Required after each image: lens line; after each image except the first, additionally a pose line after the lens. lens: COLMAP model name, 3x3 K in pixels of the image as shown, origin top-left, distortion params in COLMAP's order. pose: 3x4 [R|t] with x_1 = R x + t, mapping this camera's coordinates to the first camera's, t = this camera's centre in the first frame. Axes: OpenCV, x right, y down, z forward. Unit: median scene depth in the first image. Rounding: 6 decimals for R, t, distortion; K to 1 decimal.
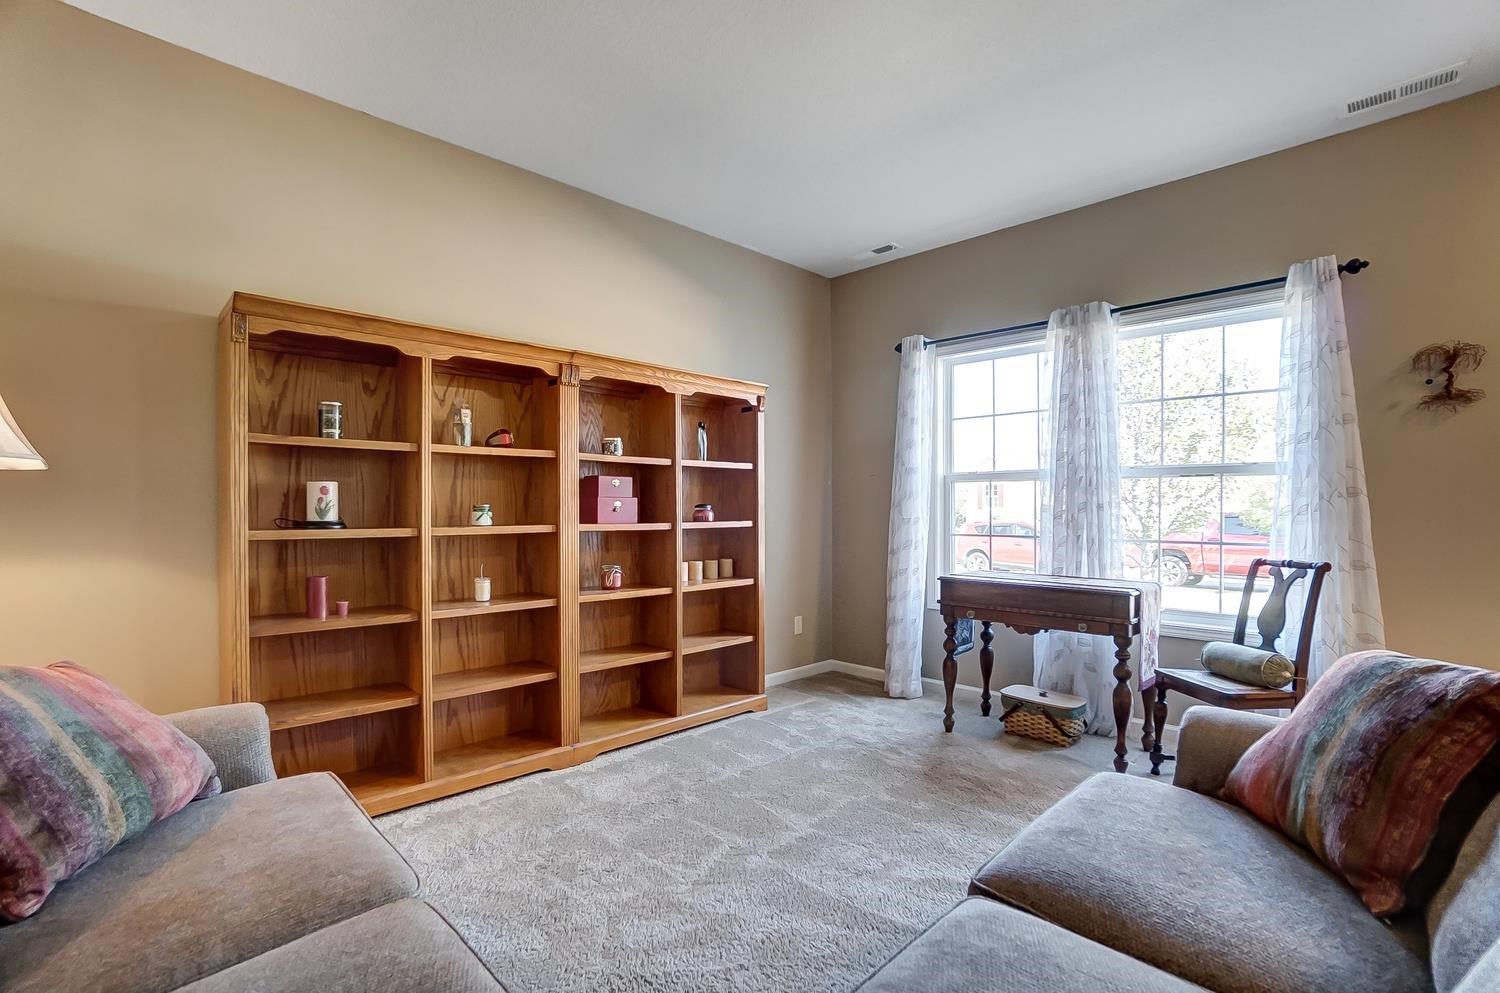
lens RADIAL K [[692.0, 0, 744.0], [0, 692.0, 507.7], [0, 0, 1]] dist [-0.060784, 0.028104]
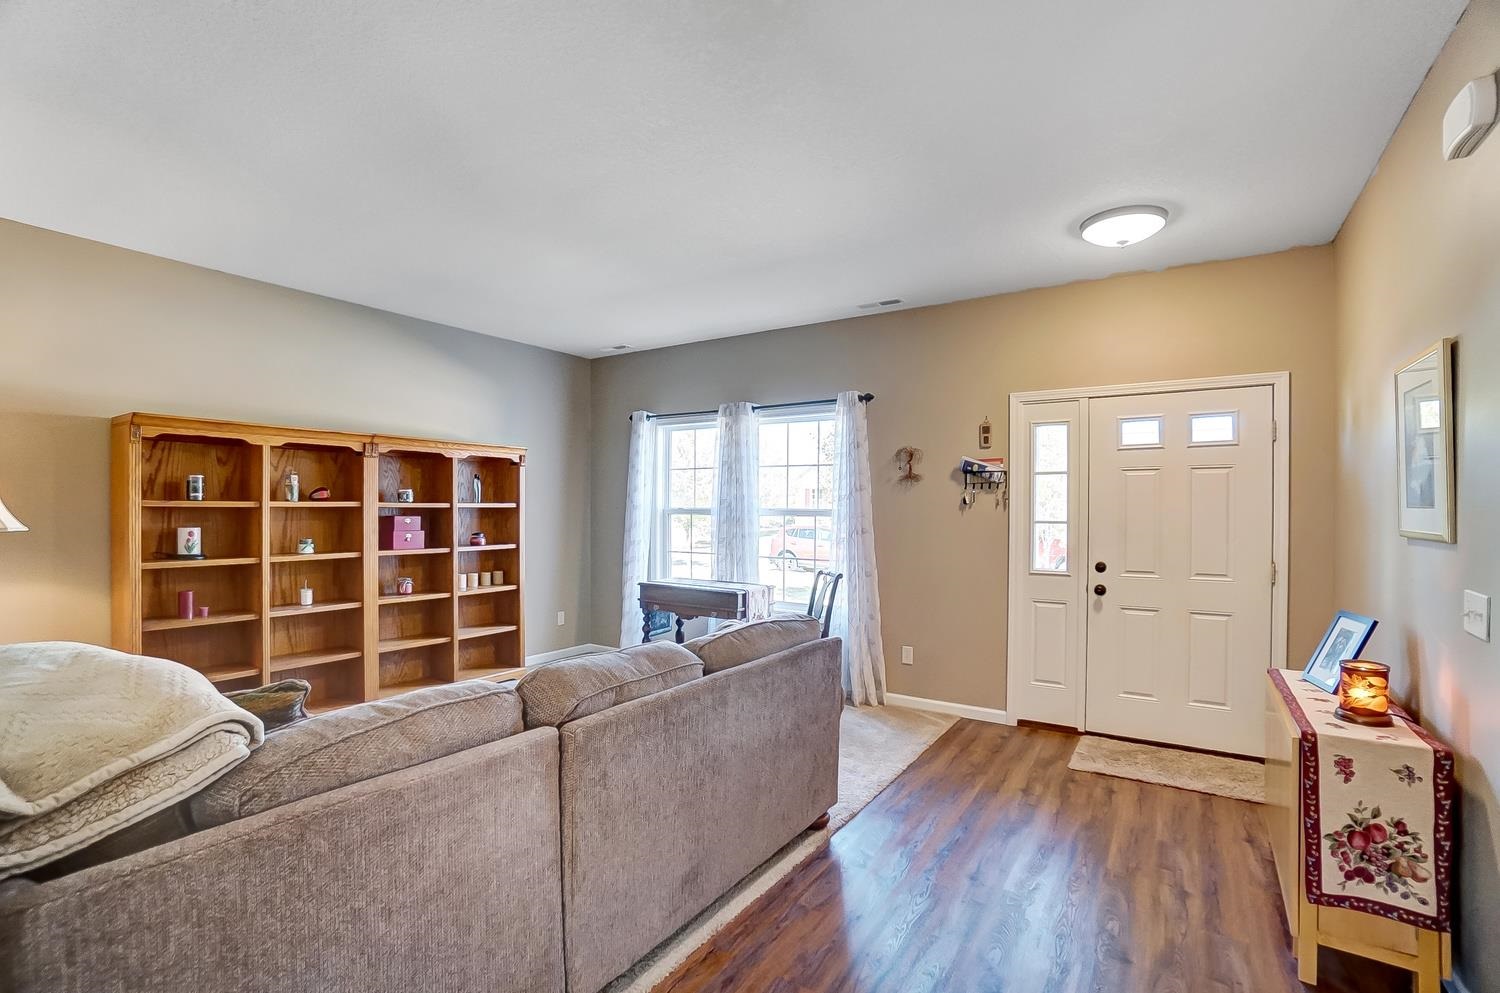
lens RADIAL K [[692.0, 0, 744.0], [0, 692.0, 507.7], [0, 0, 1]] dist [-0.060784, 0.028104]
pose [[0.978482, 0.004695, 0.206279, 0.219413], [-0.005209, 0.999985, 0.001949, -0.074230], [-0.206267, -0.002982, 0.978491, -0.570594]]
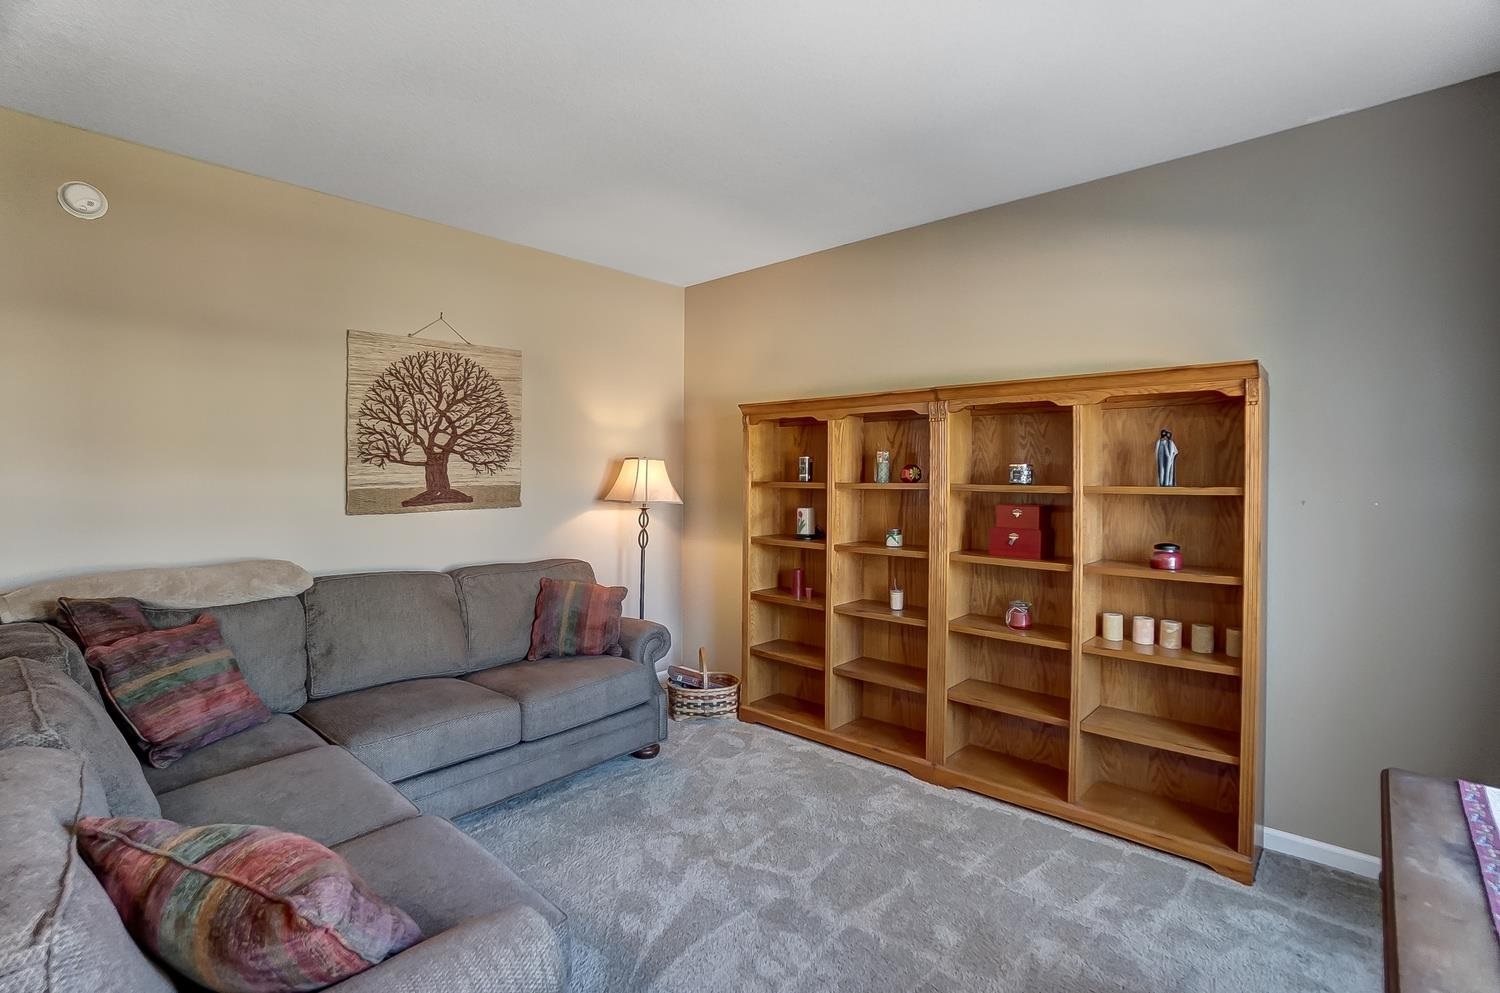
lens RADIAL K [[701.2, 0, 755.0], [0, 701.2, 473.1], [0, 0, 1]] dist [-0.018145, 0.000297]
pose [[0.056737, 0.003639, -0.998383, 0.770611], [0.000888, 0.999993, 0.003695, -0.099357], [0.998389, -0.001096, 0.056734, 0.640155]]
